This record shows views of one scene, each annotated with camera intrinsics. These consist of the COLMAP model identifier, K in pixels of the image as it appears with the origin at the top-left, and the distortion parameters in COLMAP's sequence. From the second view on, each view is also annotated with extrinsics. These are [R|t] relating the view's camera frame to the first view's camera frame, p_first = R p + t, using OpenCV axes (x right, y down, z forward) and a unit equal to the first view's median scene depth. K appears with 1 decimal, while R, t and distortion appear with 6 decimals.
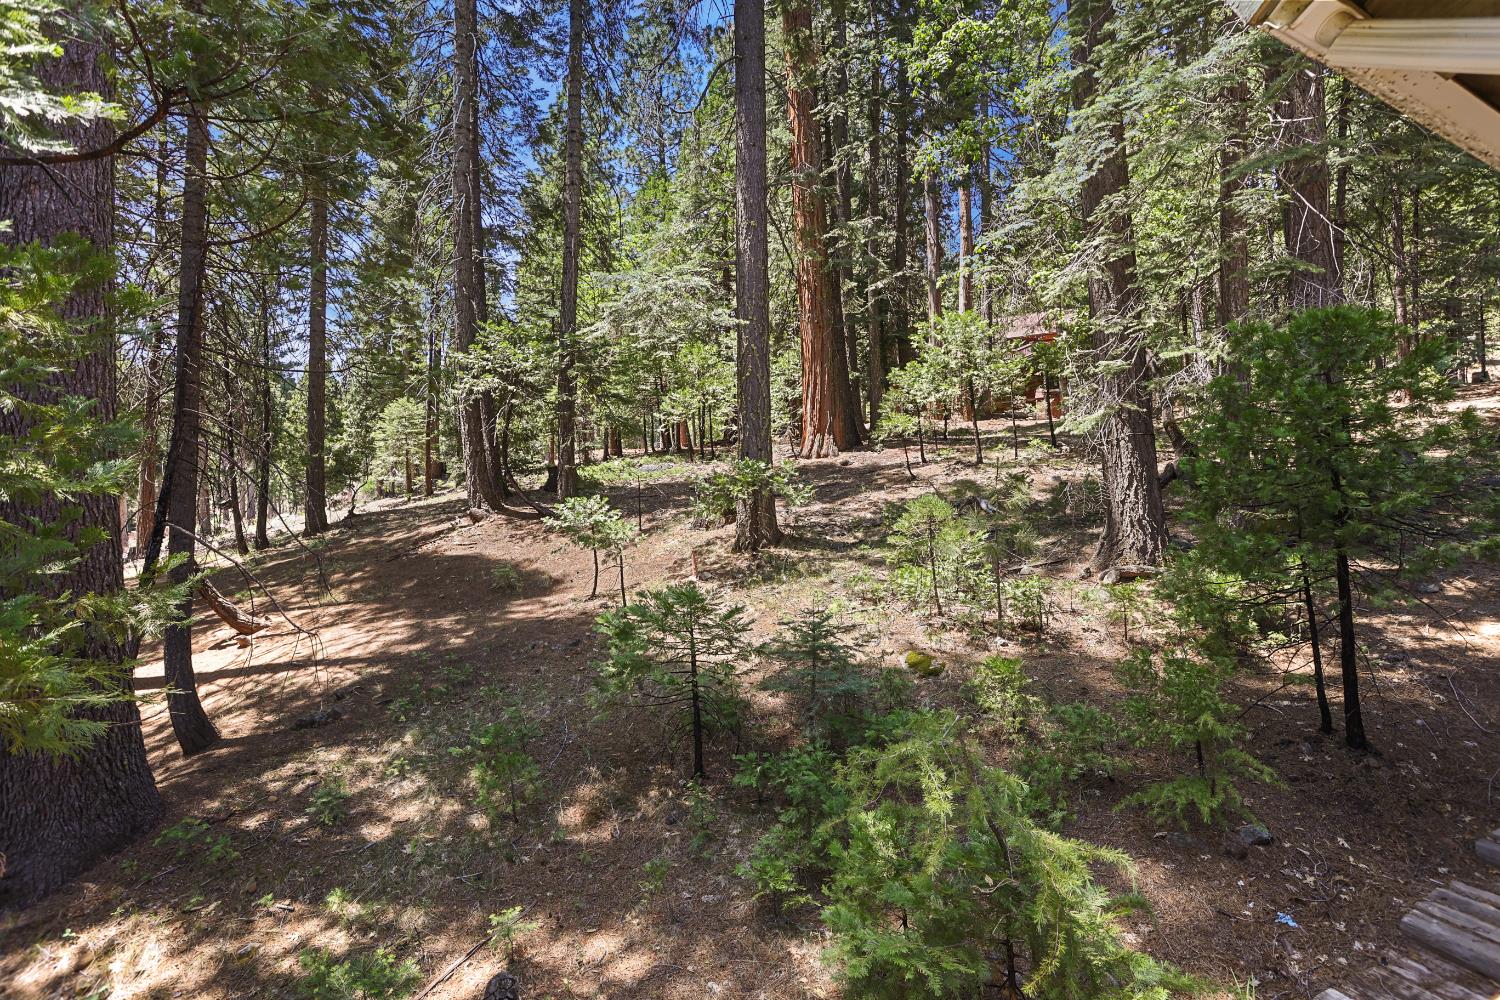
lens RADIAL K [[742.7, 0, 750.0], [0, 742.7, 500.0], [0, 0, 1]] dist [-0.055836, 0.025008]
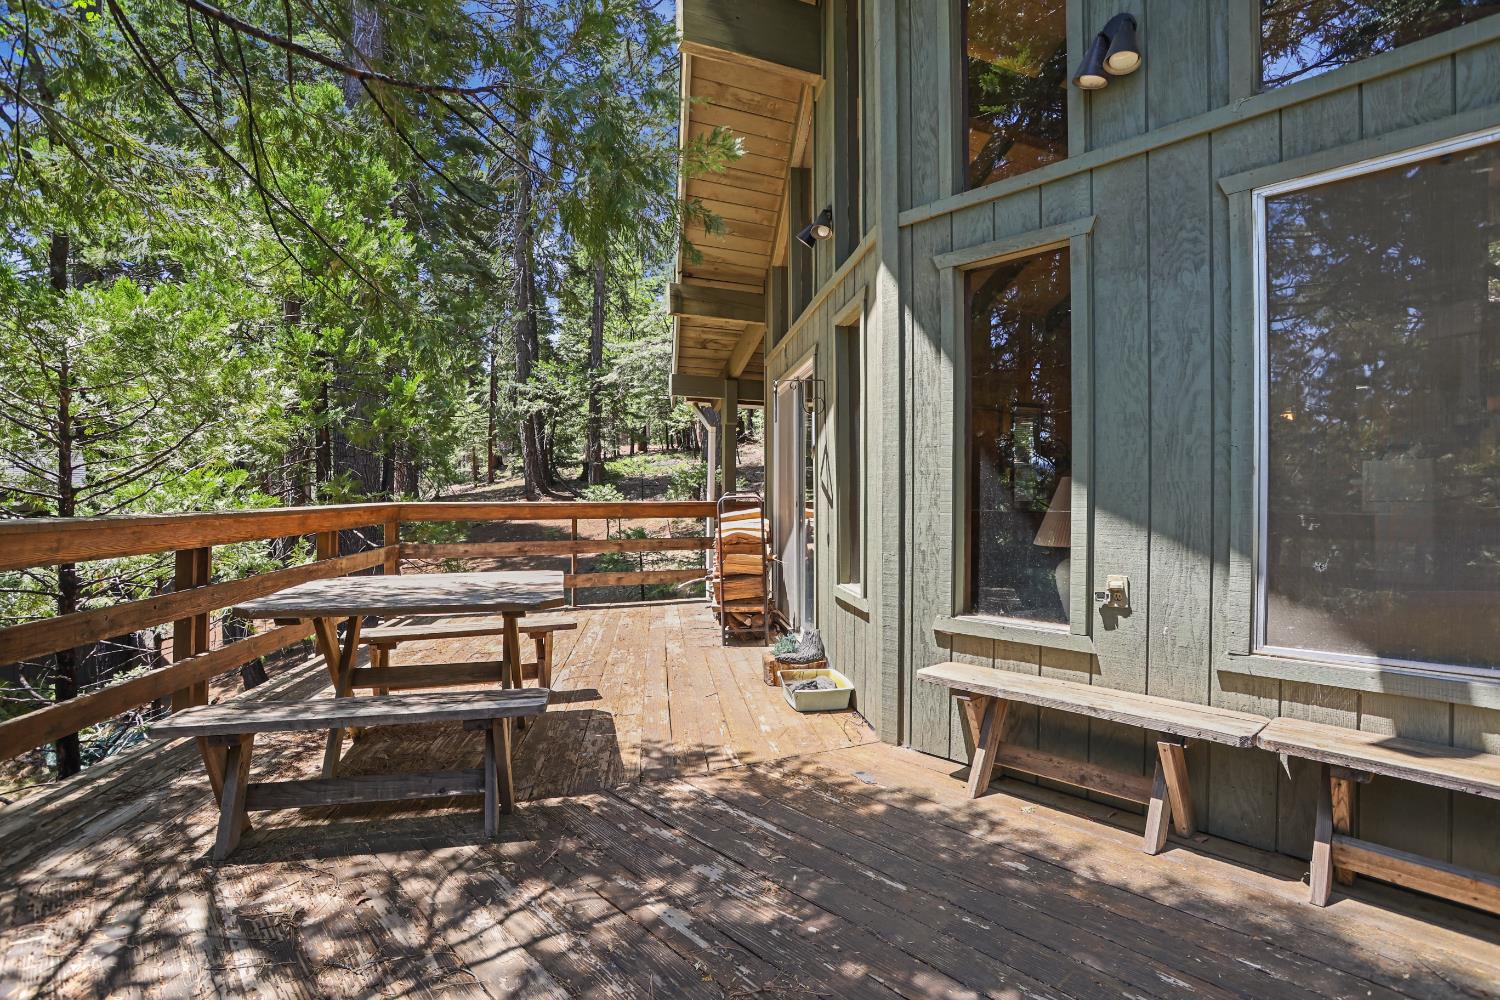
lens RADIAL K [[742.7, 0, 750.0], [0, 742.7, 500.0], [0, 0, 1]] dist [-0.055836, 0.025008]
pose [[0.998324, 0.011009, -0.056823, 0.114678], [-0.010251, 0.999855, 0.013602, 0.002174], [0.056965, -0.012996, 0.998292, -0.347228]]
